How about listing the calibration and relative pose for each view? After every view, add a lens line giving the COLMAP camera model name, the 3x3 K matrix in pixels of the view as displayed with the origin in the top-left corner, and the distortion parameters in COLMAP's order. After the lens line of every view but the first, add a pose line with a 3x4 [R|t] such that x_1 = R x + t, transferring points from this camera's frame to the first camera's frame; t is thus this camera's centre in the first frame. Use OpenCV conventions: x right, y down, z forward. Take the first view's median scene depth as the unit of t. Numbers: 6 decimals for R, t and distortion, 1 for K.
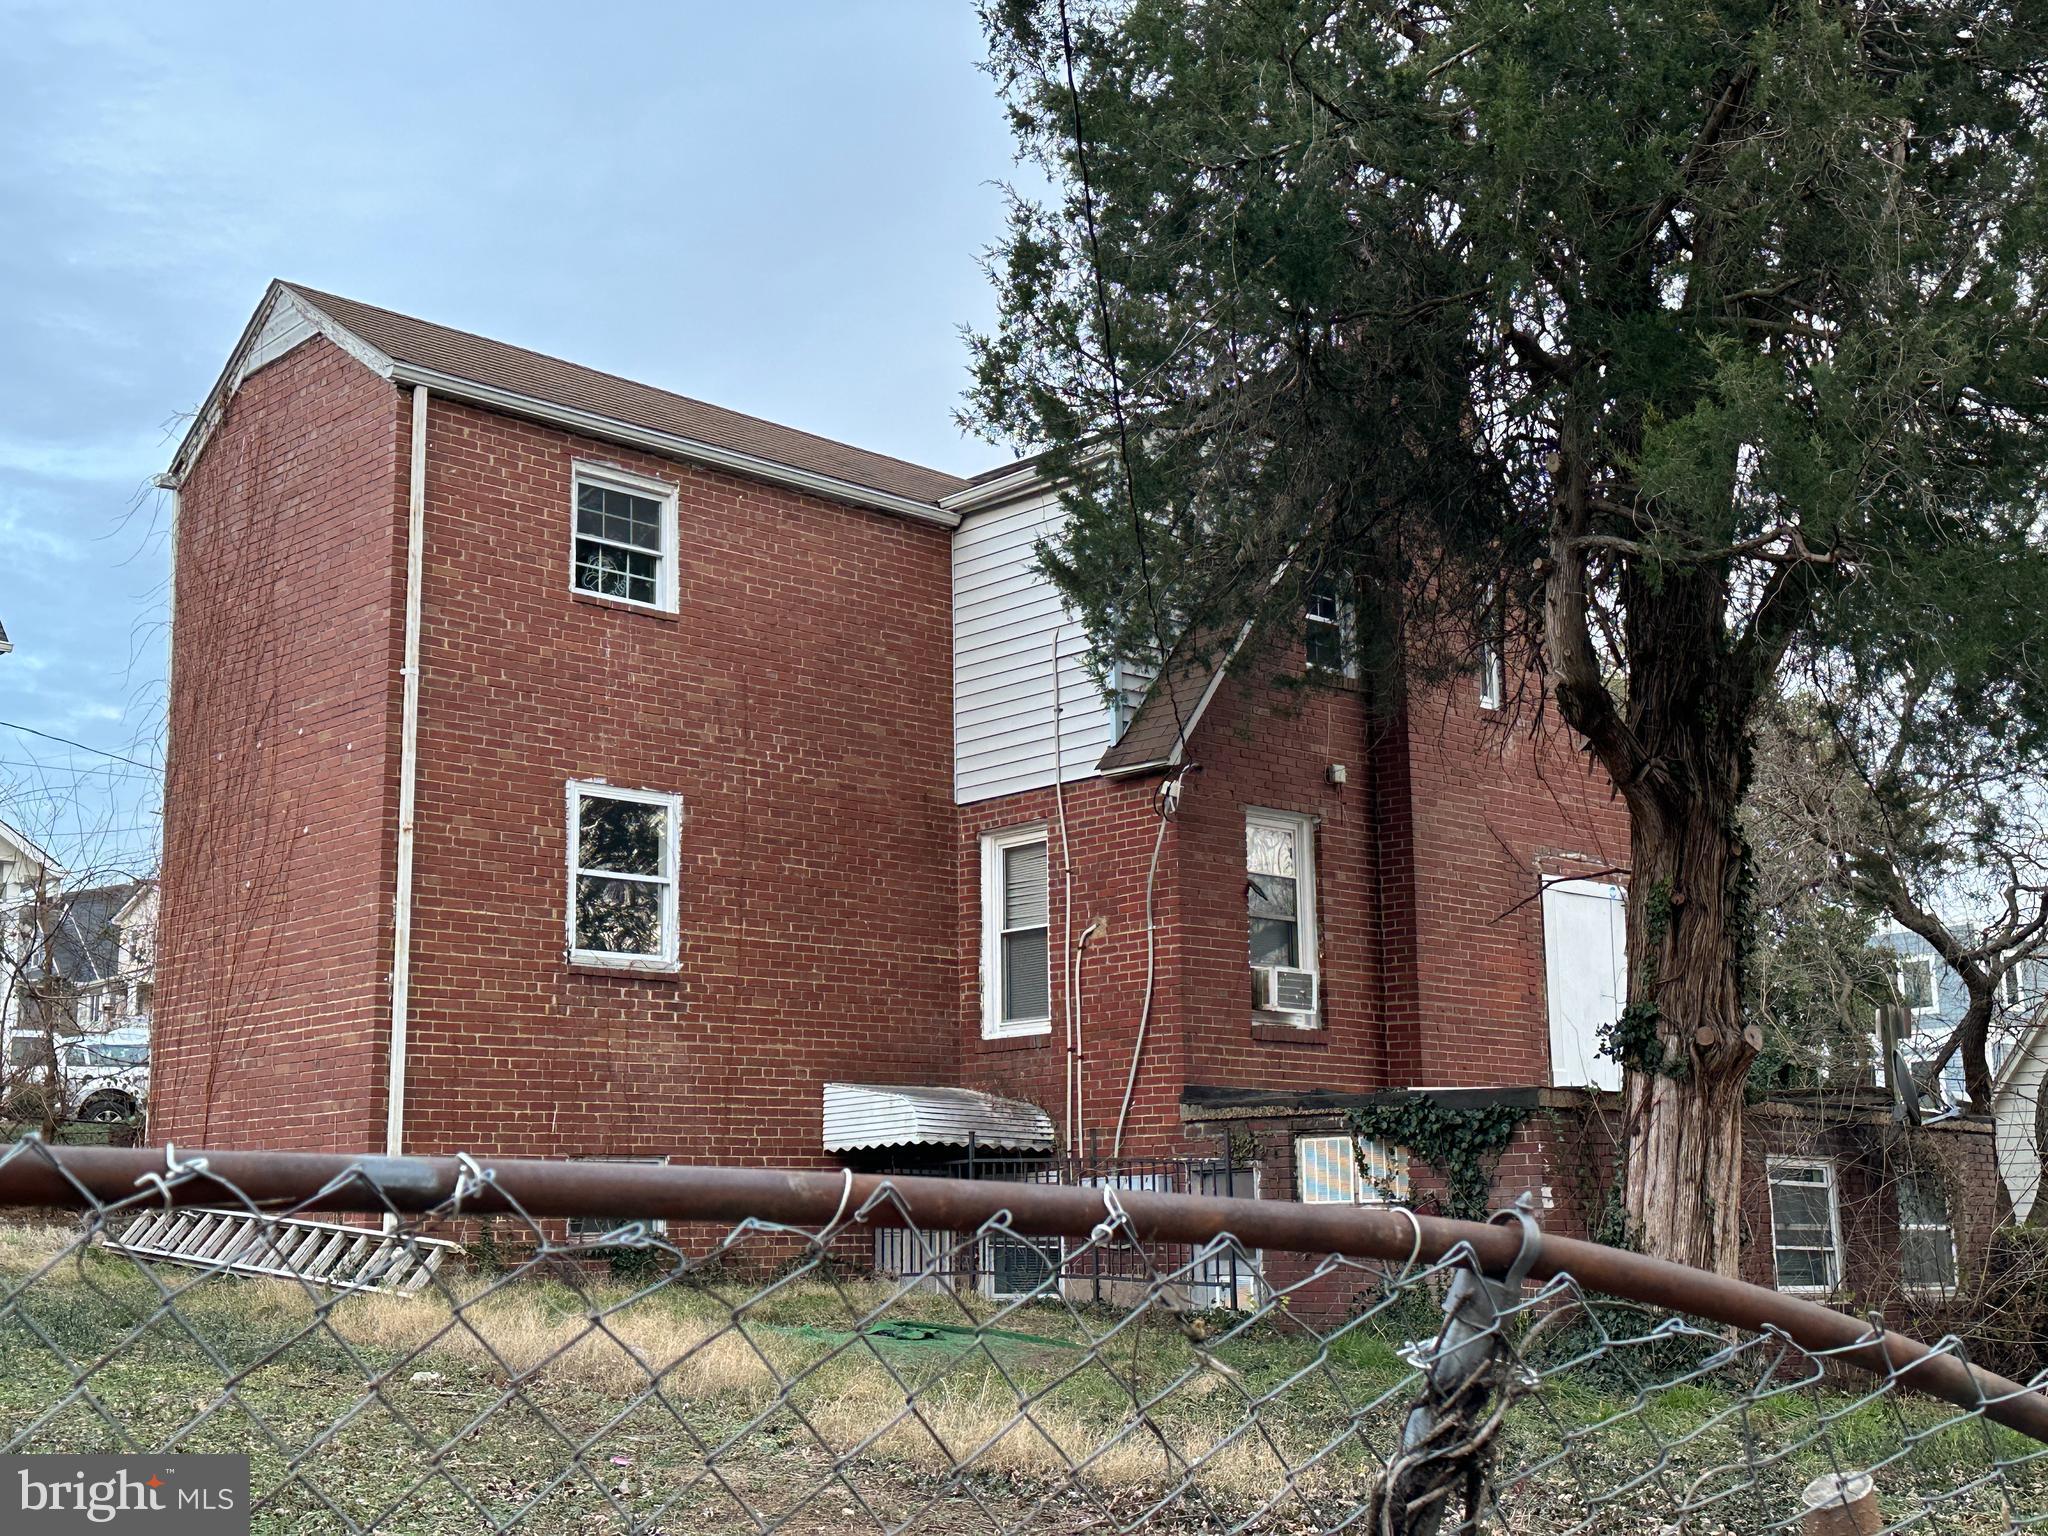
lens RADIAL K [[2515.2, 0, 1018.1], [0, 2515.2, 778.4], [0, 0, 1]] dist [0.115907, 0.000000]
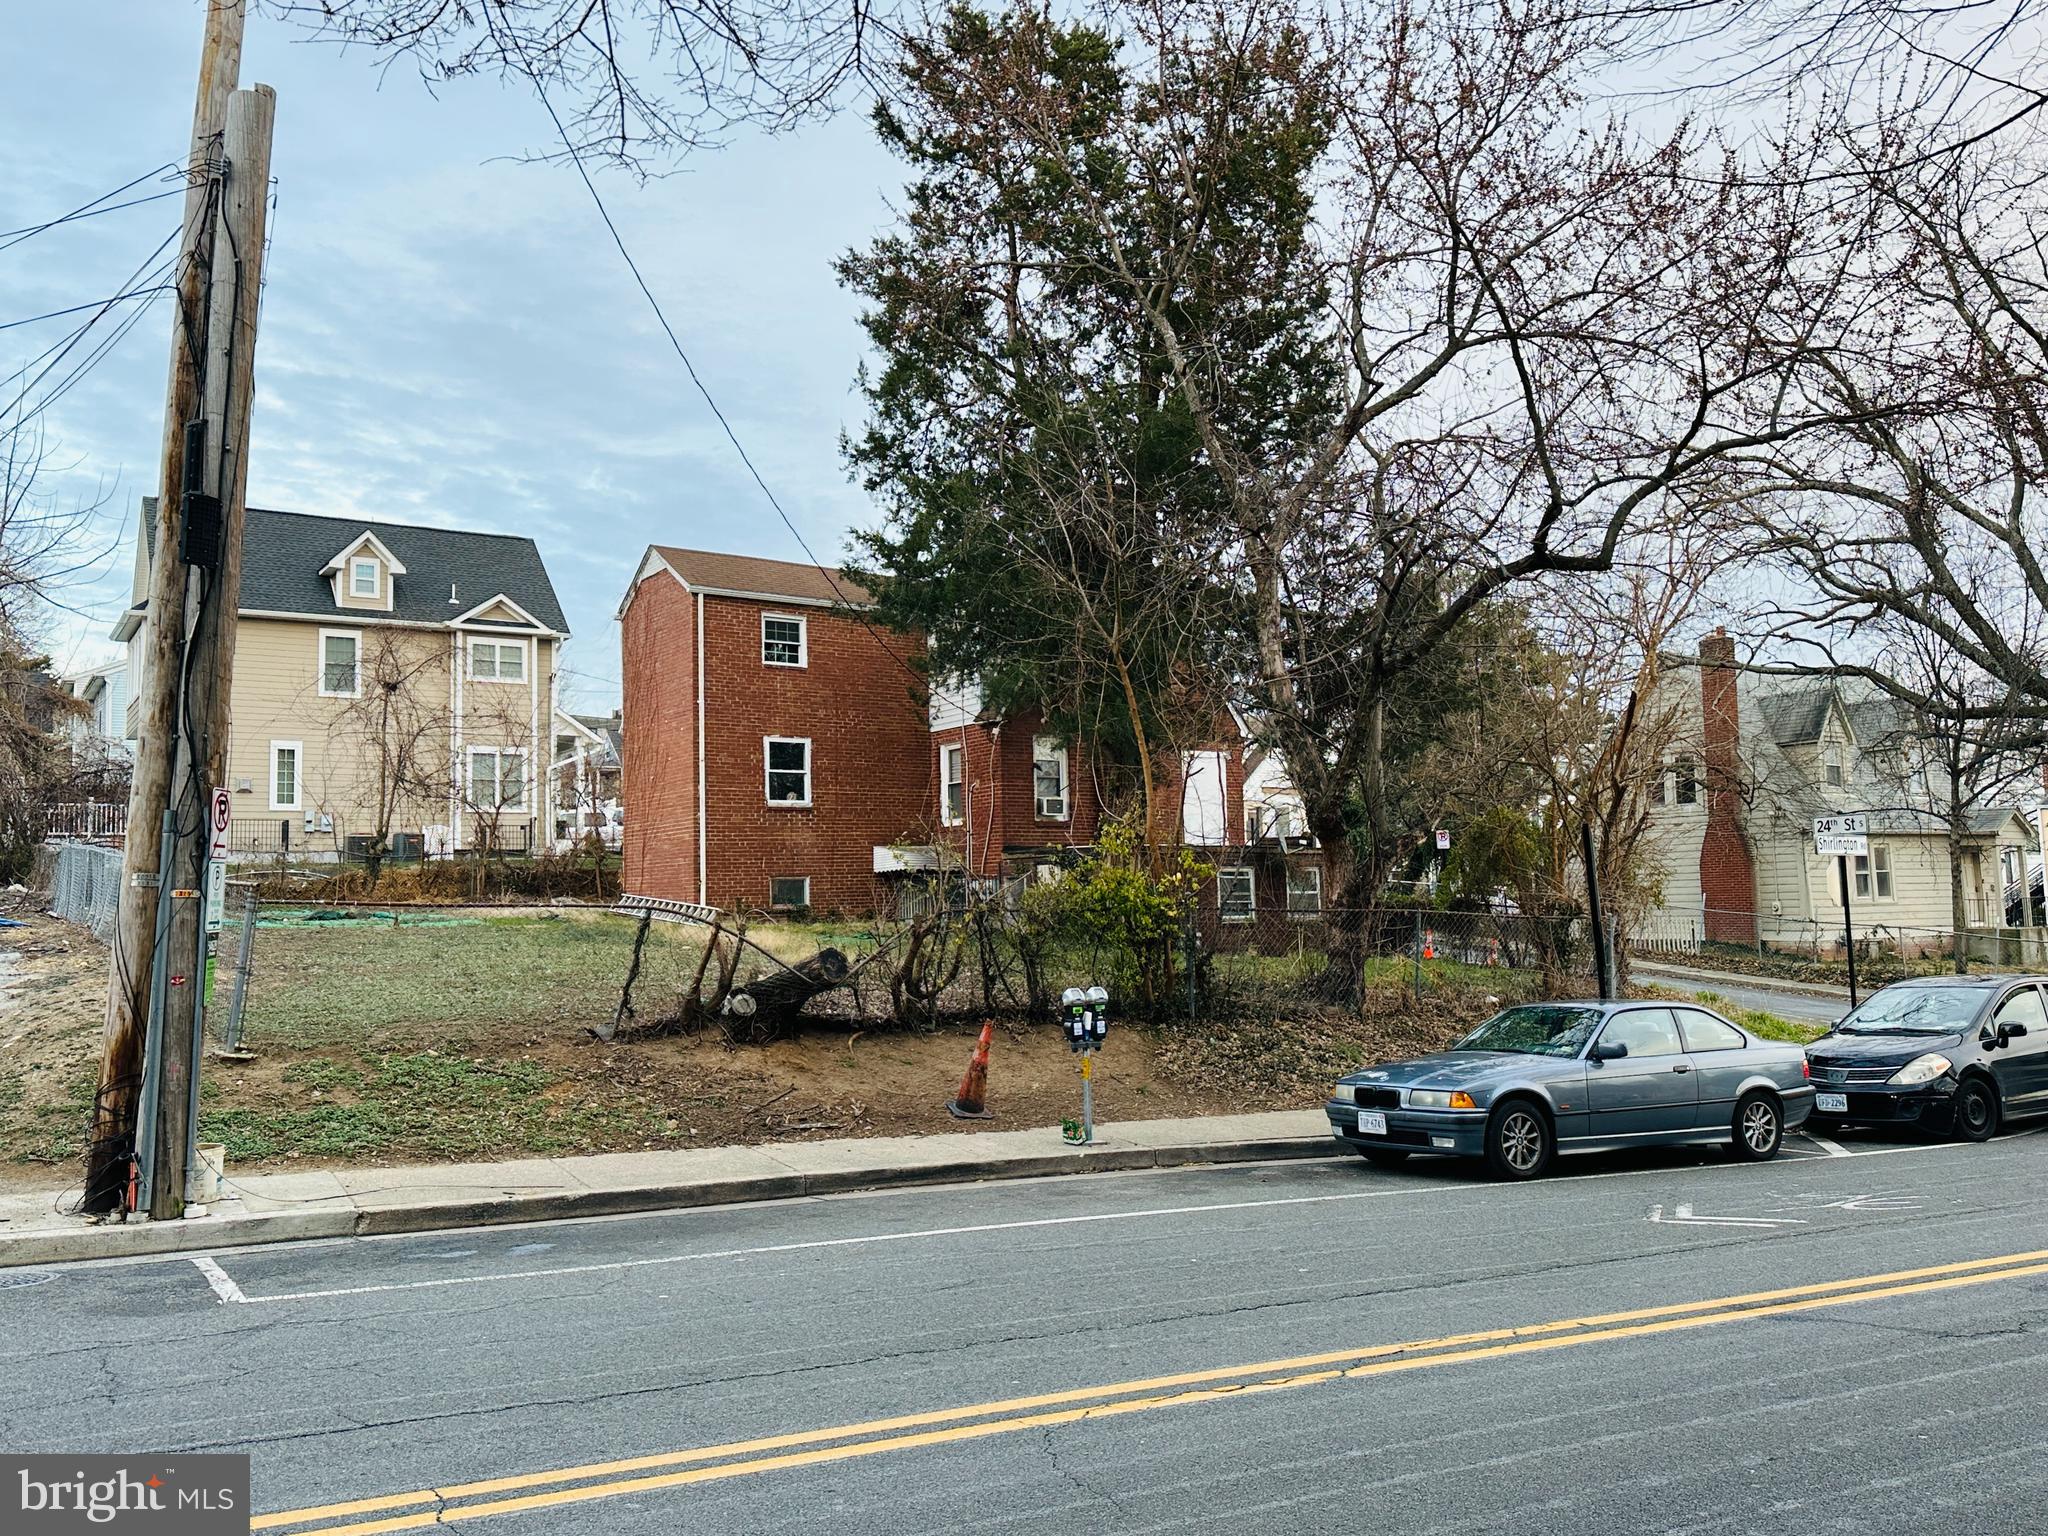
lens RADIAL K [[1669.7, 0, 1024.0], [0, 1669.7, 760.1], [0, 0, 1]] dist [0.108178, -0.008729]
pose [[0.991411, -0.026438, -0.128085, 0.324046], [0.038238, 0.995157, 0.090559, -0.126468], [0.125071, -0.094678, 0.987620, -0.718841]]
